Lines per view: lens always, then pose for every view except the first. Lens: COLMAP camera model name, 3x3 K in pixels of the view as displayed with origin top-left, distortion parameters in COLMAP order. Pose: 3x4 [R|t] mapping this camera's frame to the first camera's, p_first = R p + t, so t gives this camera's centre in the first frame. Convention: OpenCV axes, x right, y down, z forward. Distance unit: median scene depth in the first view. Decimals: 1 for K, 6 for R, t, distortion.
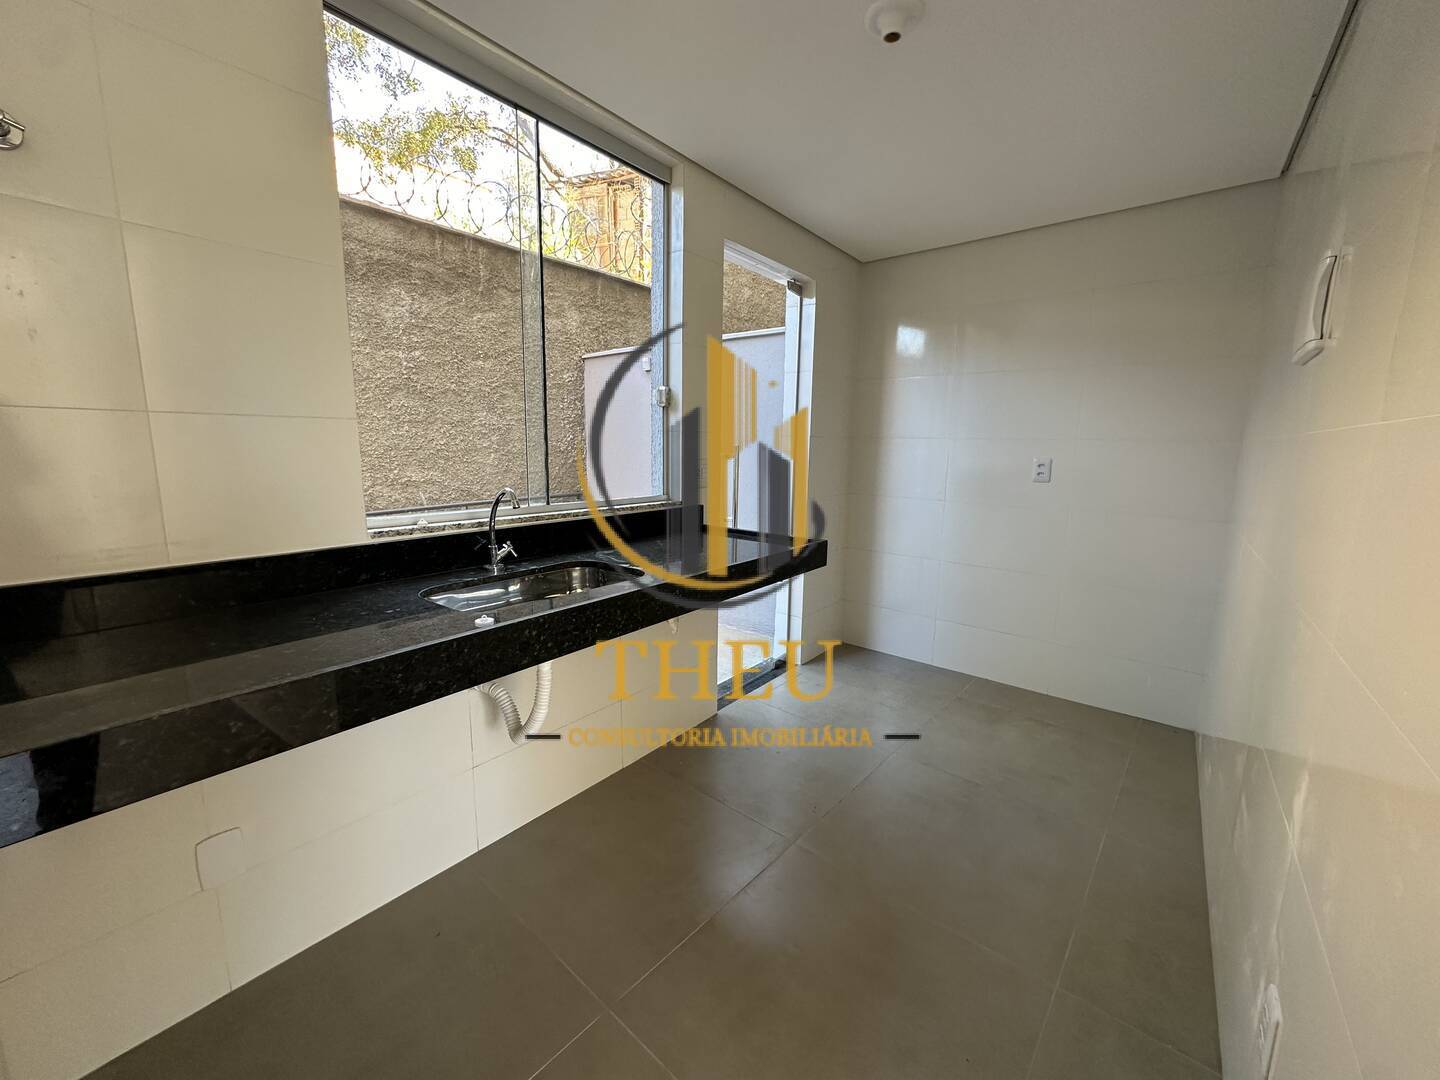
lens RADIAL K [[576.2, 0, 719.6], [0, 576.2, 538.4], [0, 0, 1]] dist [-0.003535, 0.000755]
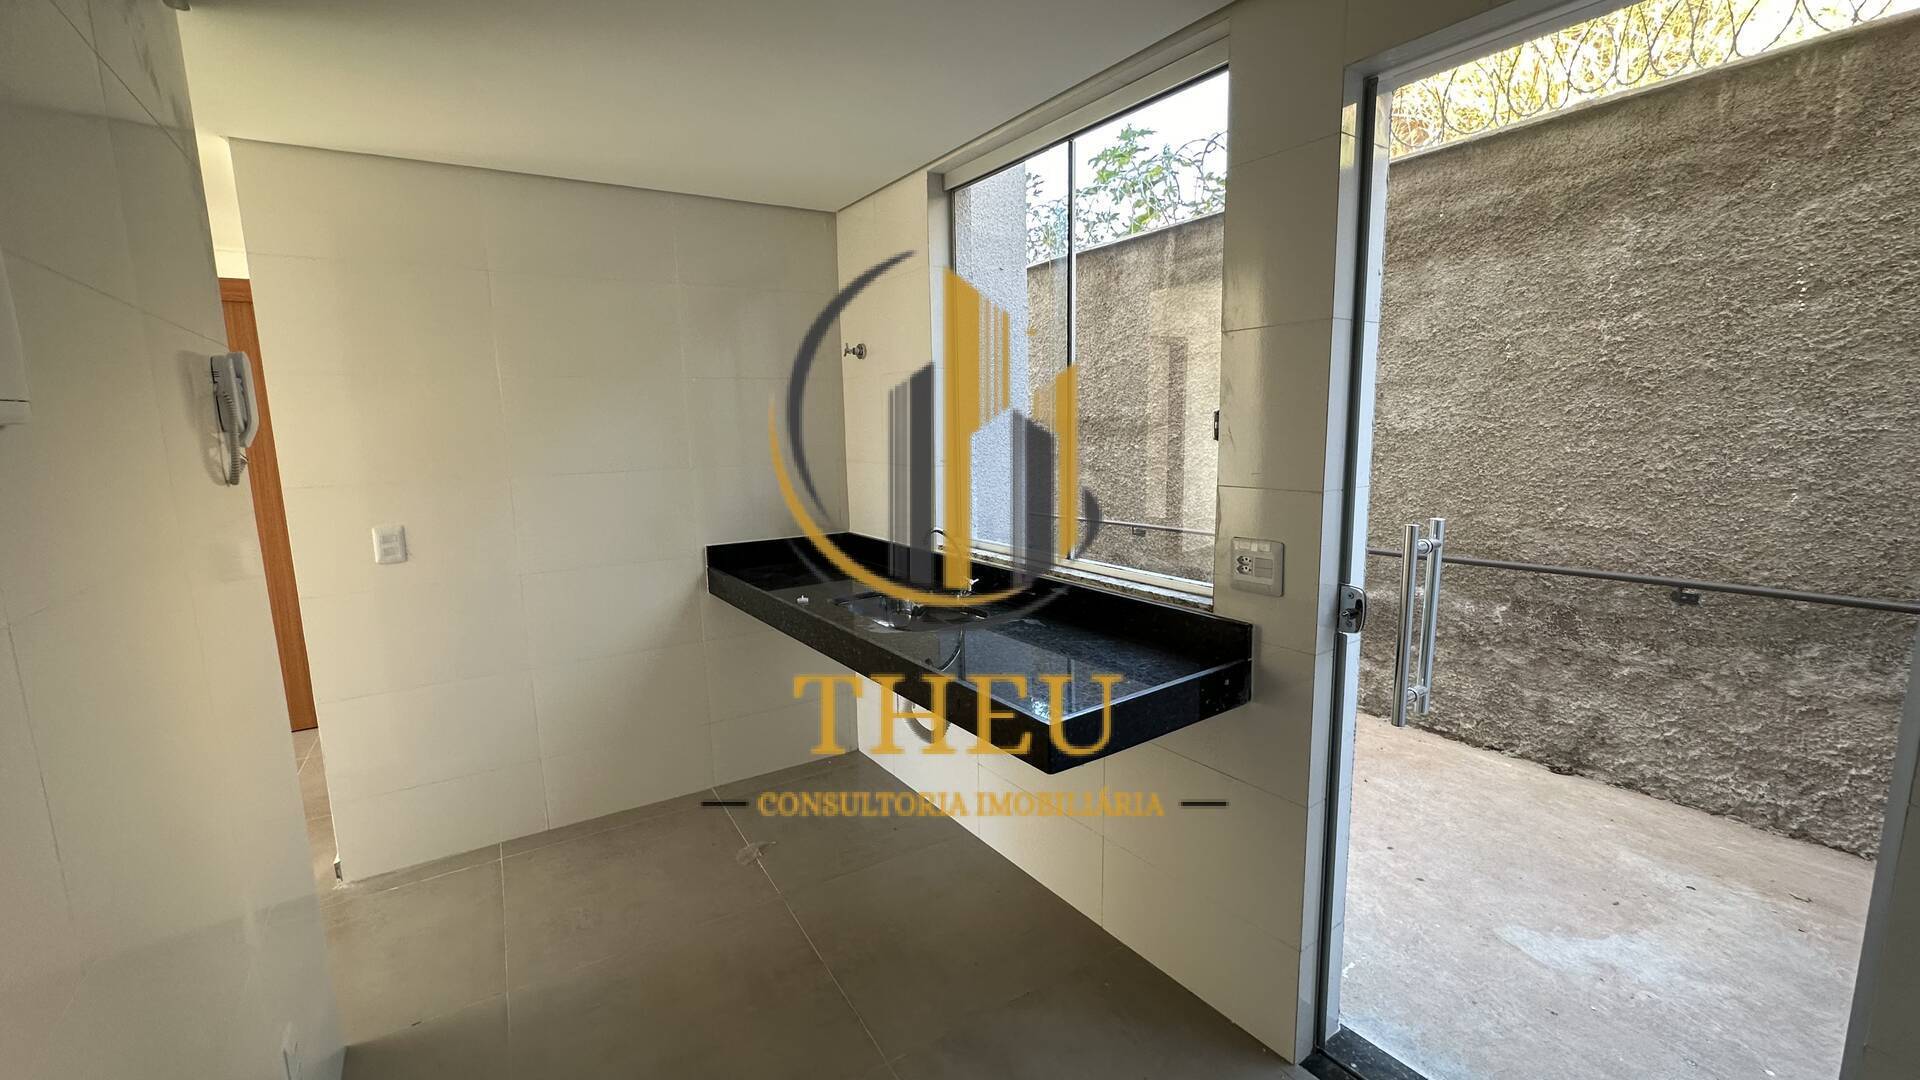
lens RADIAL K [[768.4, 0, 959.5], [0, 768.4, 538.0], [0, 0, 1]] dist [-0.004055, 0.001055]
pose [[-0.298650, 0.131599, -0.945246, 0.446233], [-0.144378, 0.972818, 0.181053, -0.140493], [0.943379, 0.190544, -0.271532, 0.593356]]
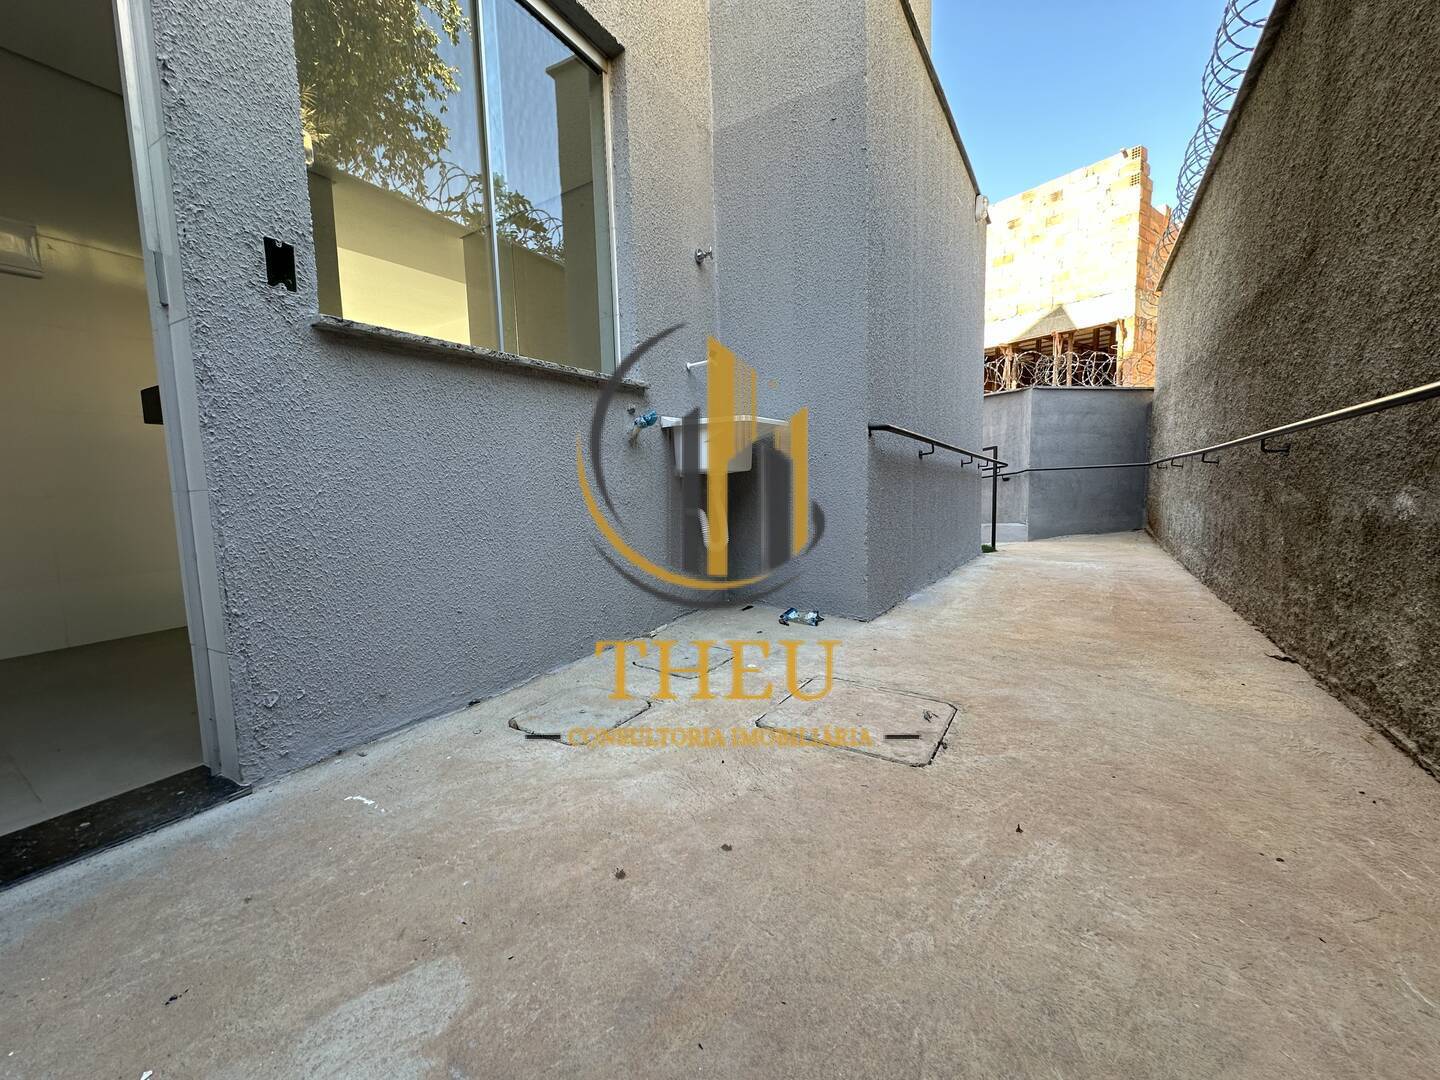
lens RADIAL K [[576.2, 0, 719.6], [0, 576.2, 538.4], [0, 0, 1]] dist [-0.003535, 0.000755]
pose [[-0.990032, 0.022322, -0.139064, -0.266127], [-0.015327, 0.964422, 0.263924, -0.009127], [0.140008, 0.263425, -0.954466, 1.056392]]
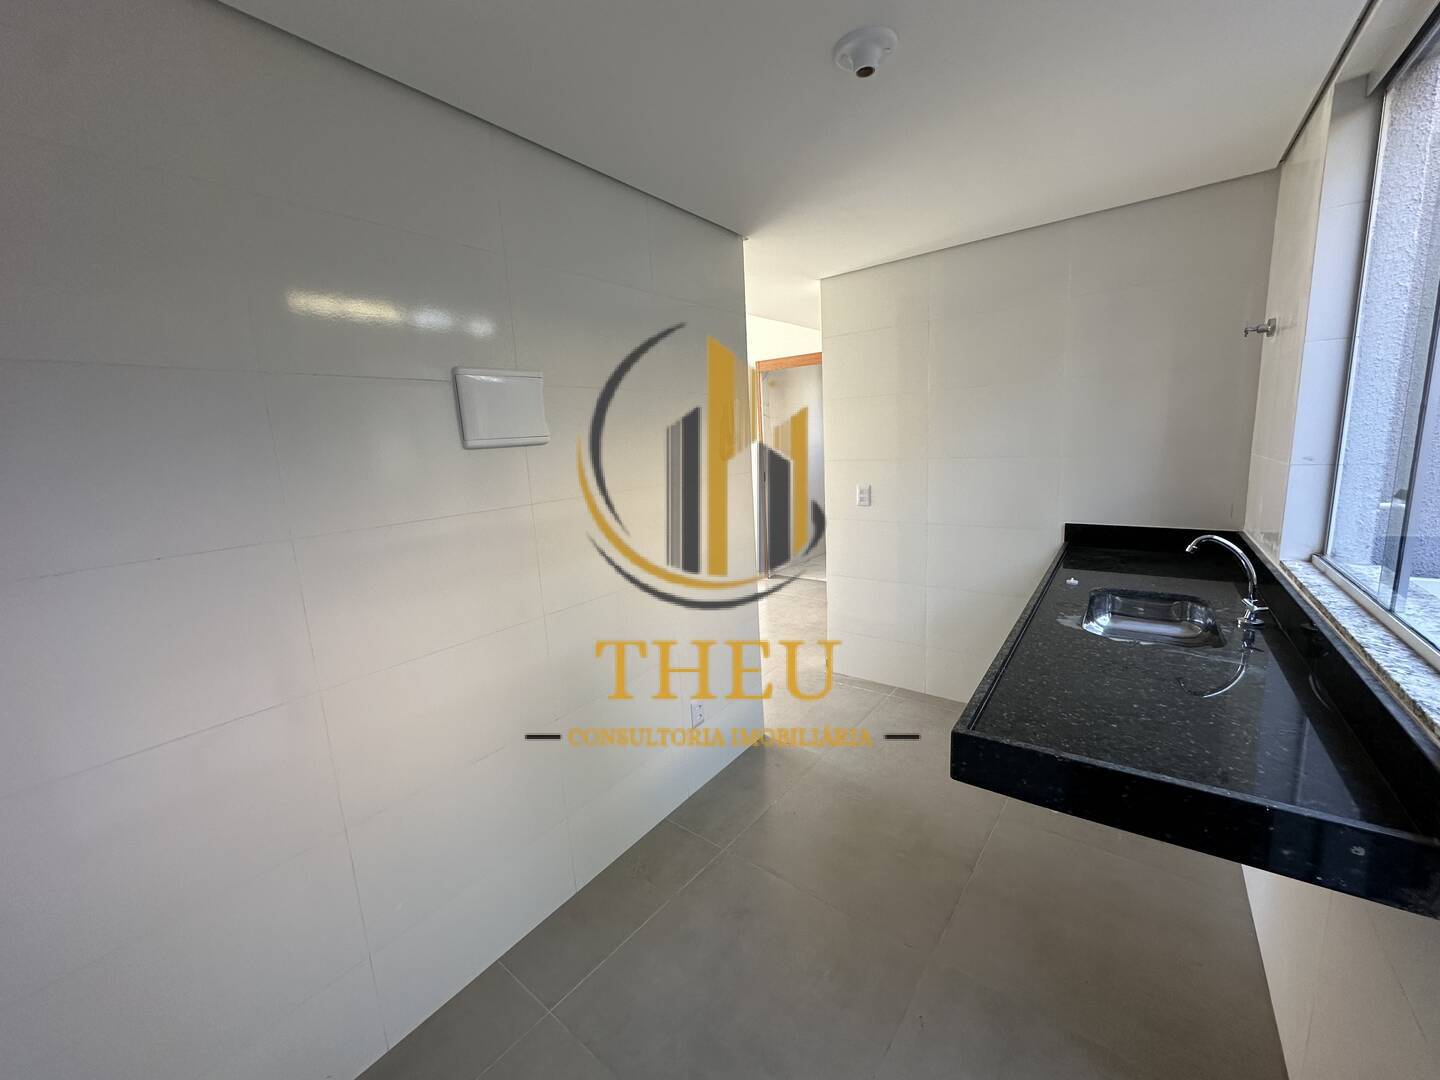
lens RADIAL K [[576.2, 0, 719.6], [0, 576.2, 538.4], [0, 0, 1]] dist [-0.003535, 0.000755]
pose [[-0.998732, 0.038692, -0.032216, 0.219436], [0.025718, 0.942137, 0.334241, -0.177123], [0.043284, 0.332989, -0.941937, 0.776153]]
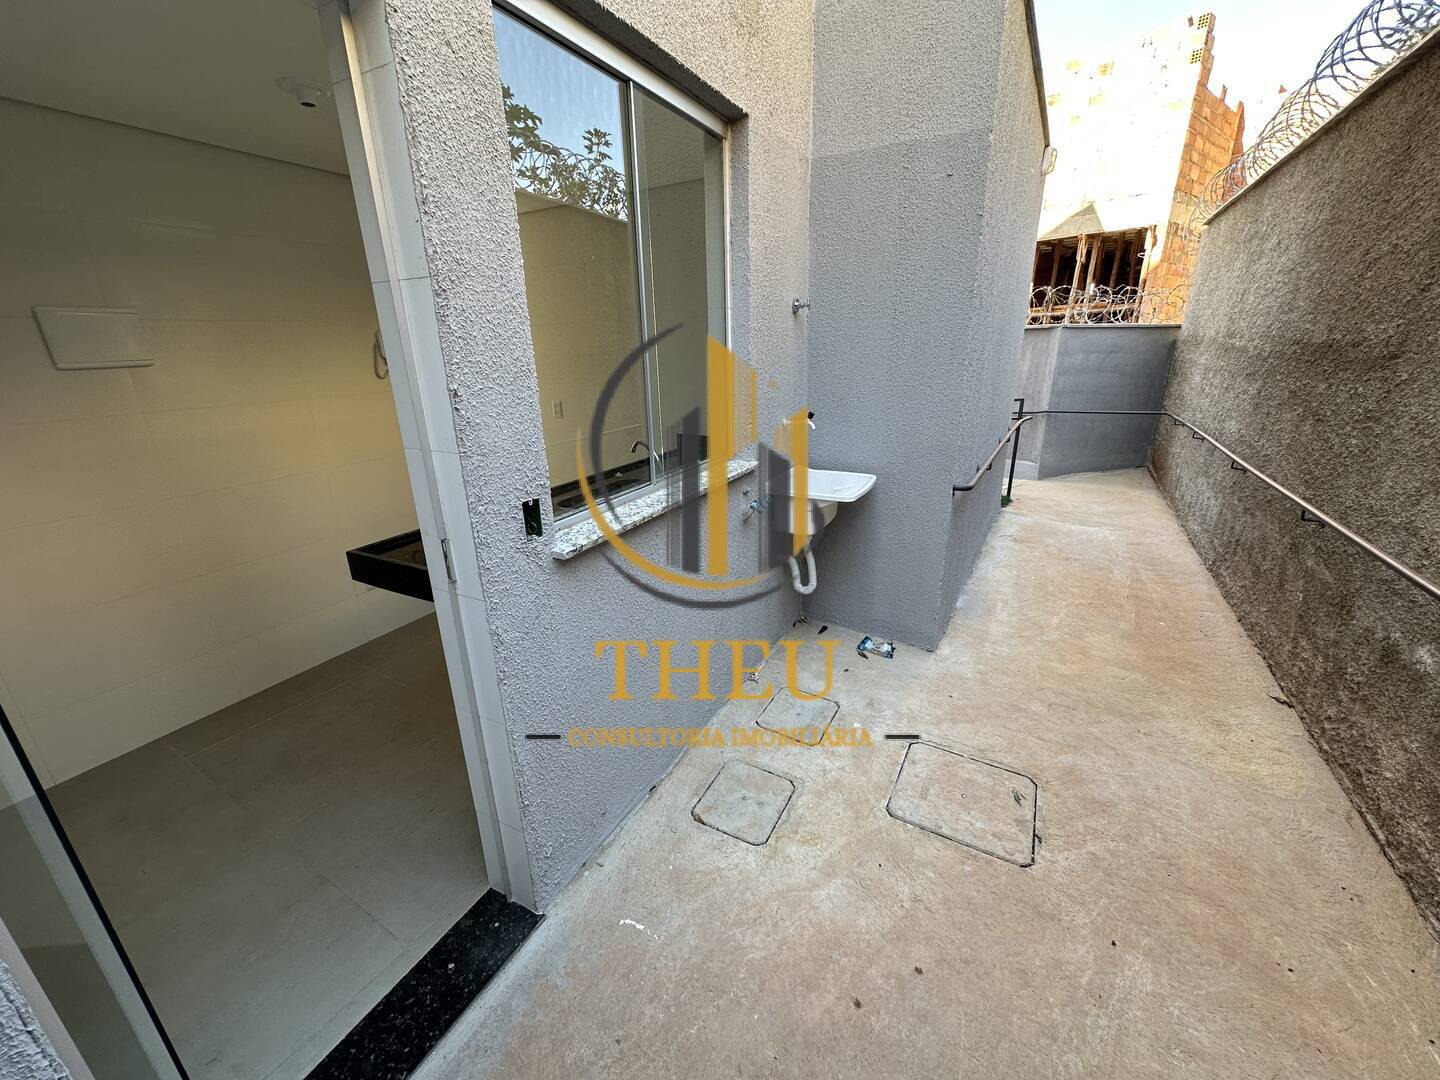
lens RADIAL K [[576.2, 0, 719.6], [0, 576.2, 538.4], [0, 0, 1]] dist [-0.003535, 0.000755]
pose [[-0.984249, 0.057862, -0.167053, -0.121060], [-0.028530, 0.880553, 0.473089, -0.237864], [0.174473, 0.470403, -0.865032, 1.010341]]
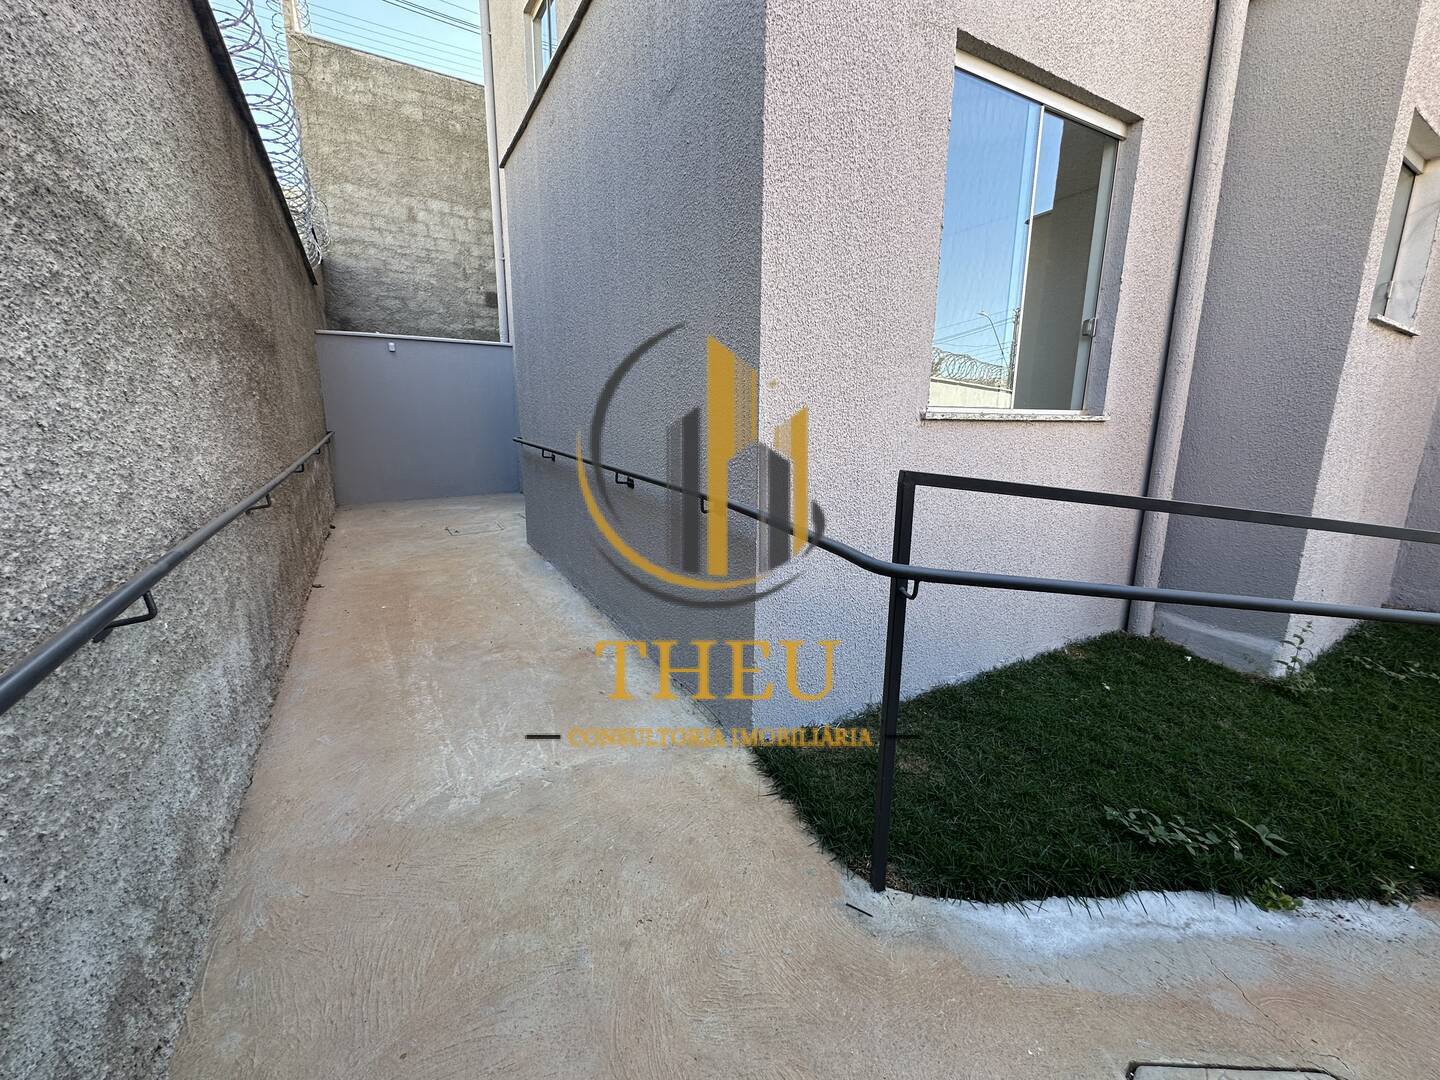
lens RADIAL K [[576.2, 0, 719.6], [0, 576.2, 538.4], [0, 0, 1]] dist [-0.003535, 0.000755]
pose [[0.329439, -0.203991, 0.921877, -1.599270], [0.159706, 0.974352, 0.158530, 0.120289], [-0.930572, 0.095003, 0.353568, -0.423830]]
